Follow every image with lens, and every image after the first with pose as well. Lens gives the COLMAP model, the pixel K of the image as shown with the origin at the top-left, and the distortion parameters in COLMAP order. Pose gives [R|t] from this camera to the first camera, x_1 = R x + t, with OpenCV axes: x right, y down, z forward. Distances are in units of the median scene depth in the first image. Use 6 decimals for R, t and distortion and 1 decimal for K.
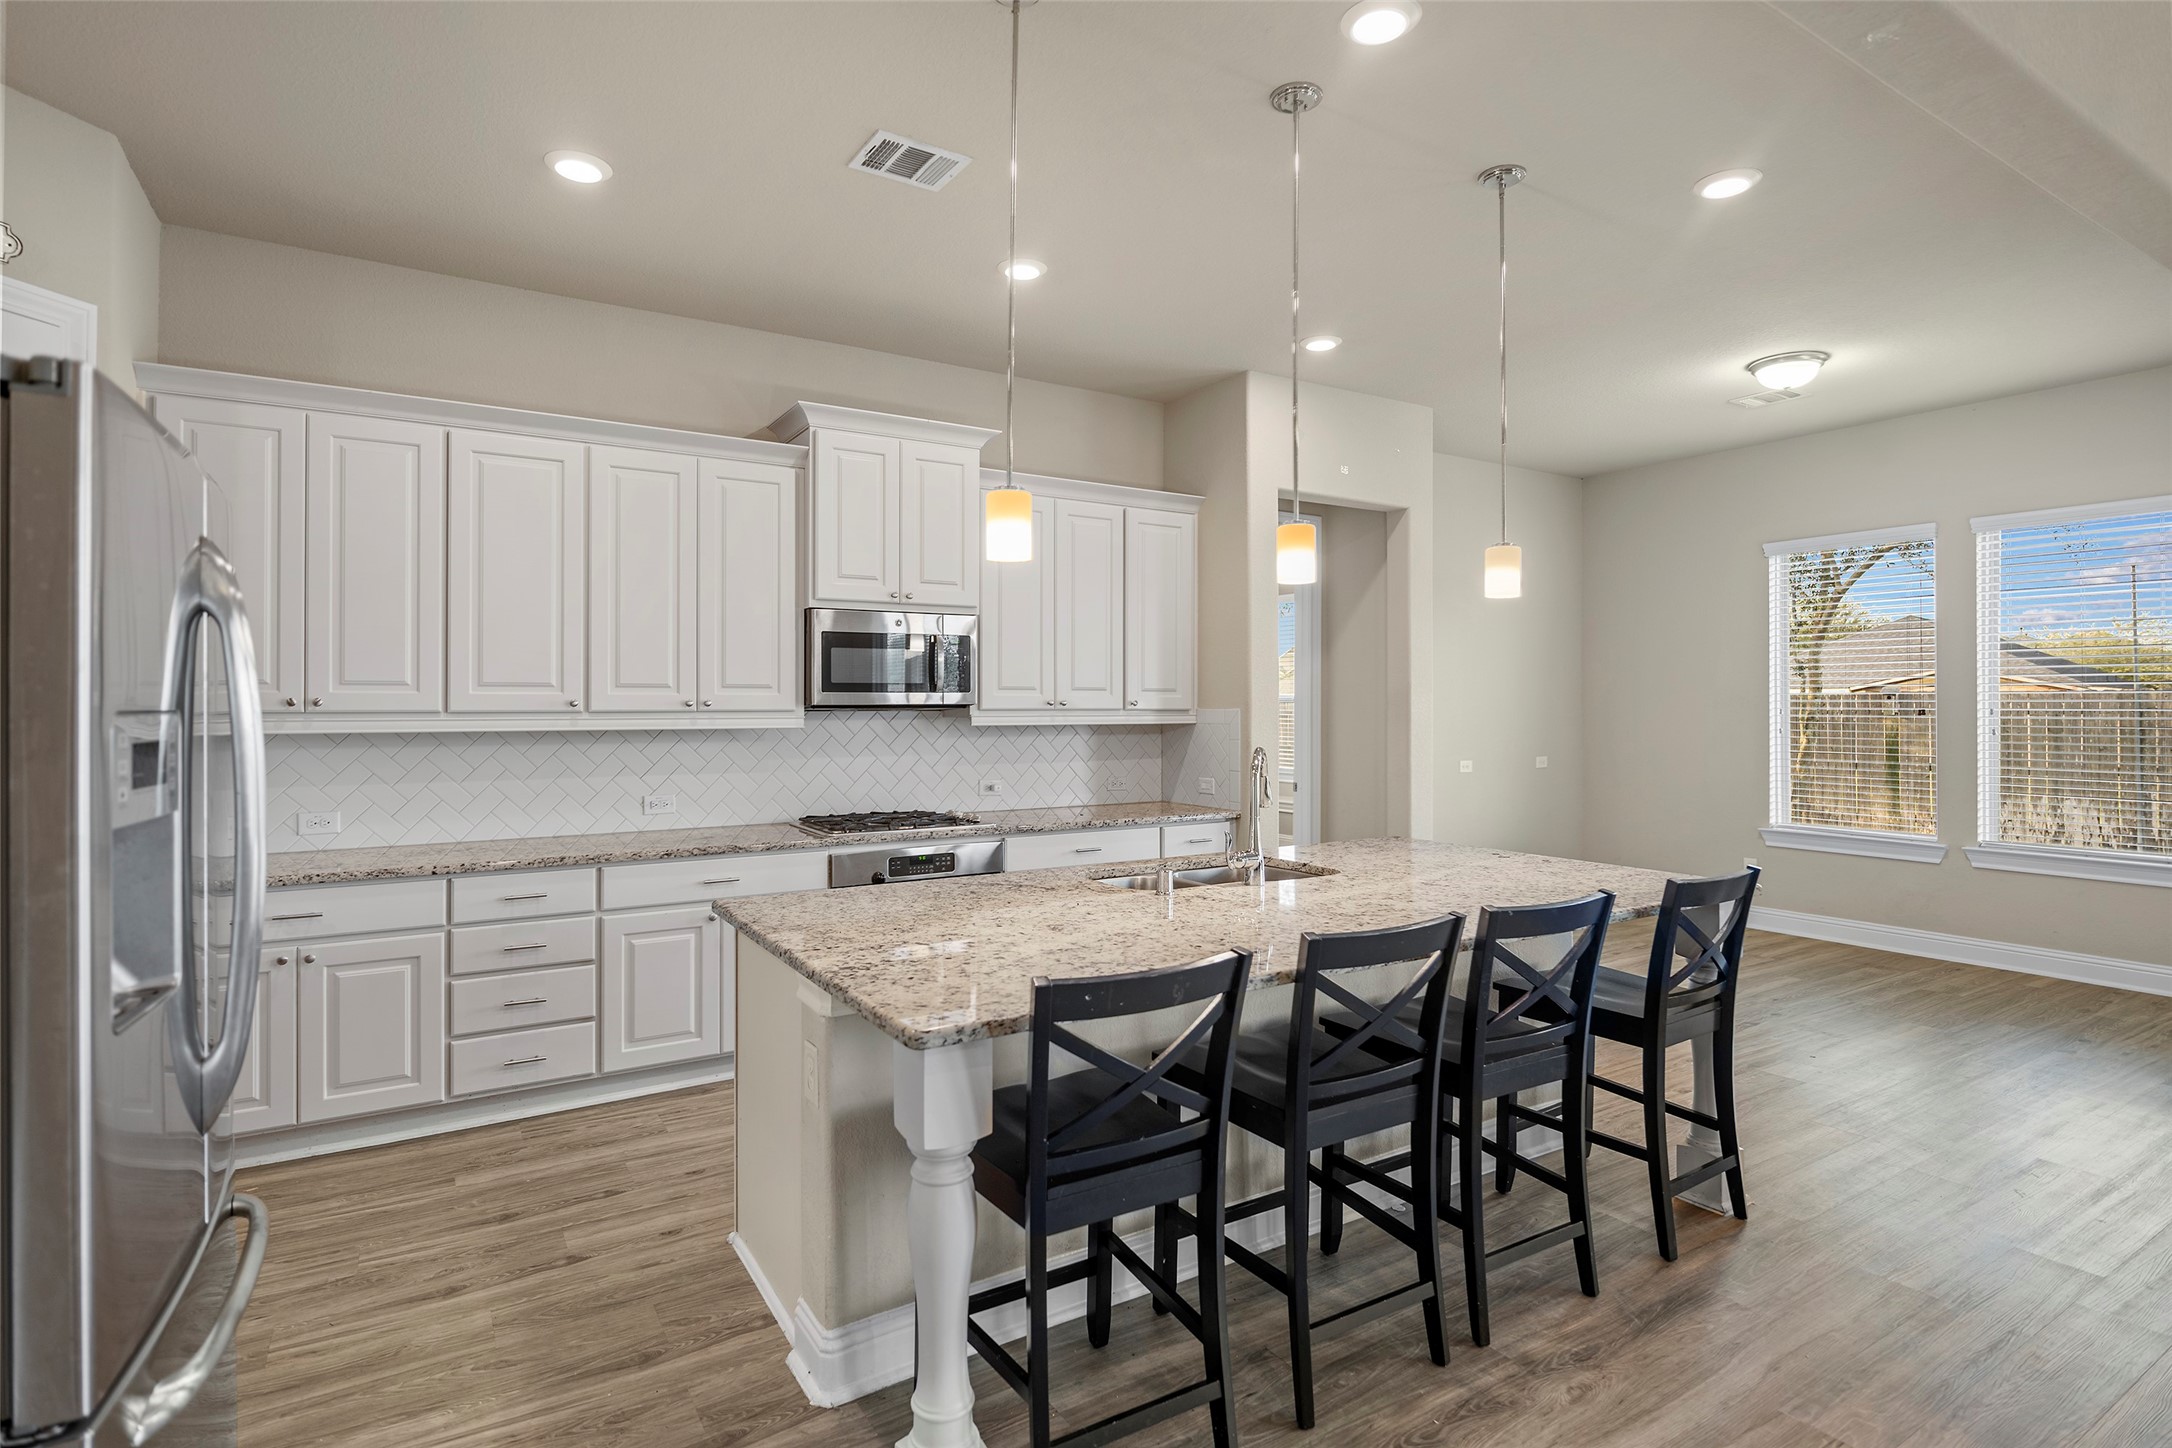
lens RADIAL K [[1082.2, 0, 1088.0], [0, 1082.2, 682.3], [0, 0, 1]] dist [-0.004176, -0.000537]
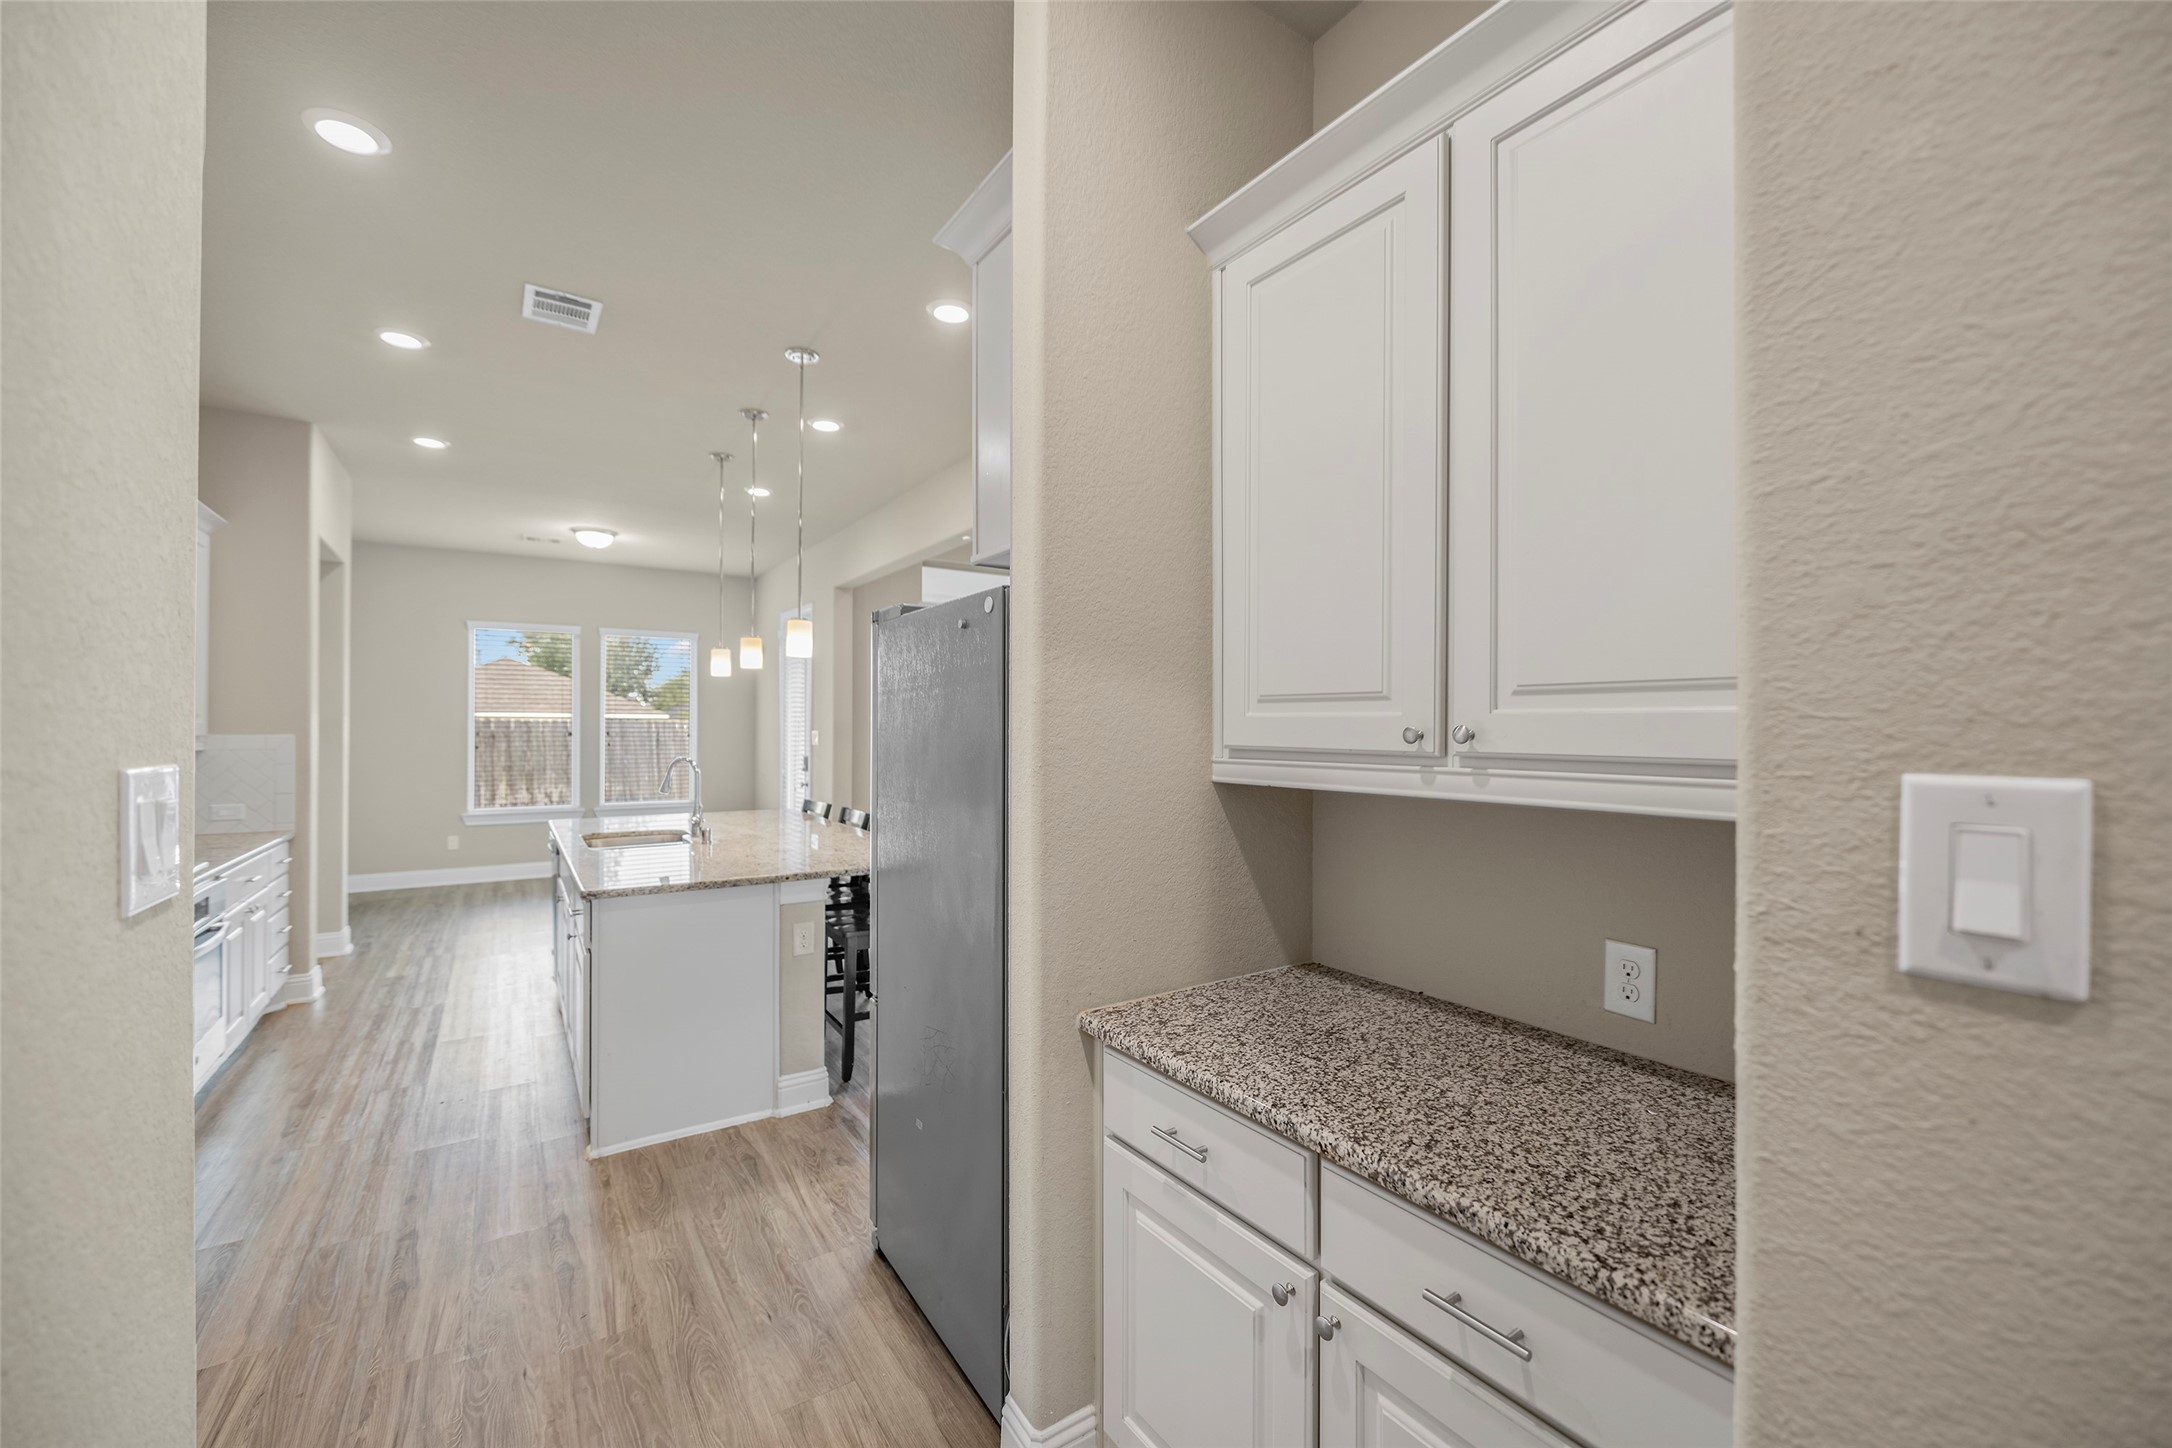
lens RADIAL K [[884.0, 0, 1086.0], [0, 884.0, 724.0], [0, 0, 1]] dist [-0.000210, -0.000053]
pose [[-0.031376, 0.006289, 0.999488, -1.609676], [-0.012984, 0.999893, -0.006699, 0.019882], [-0.999423, -0.013188, -0.031291, 0.557317]]
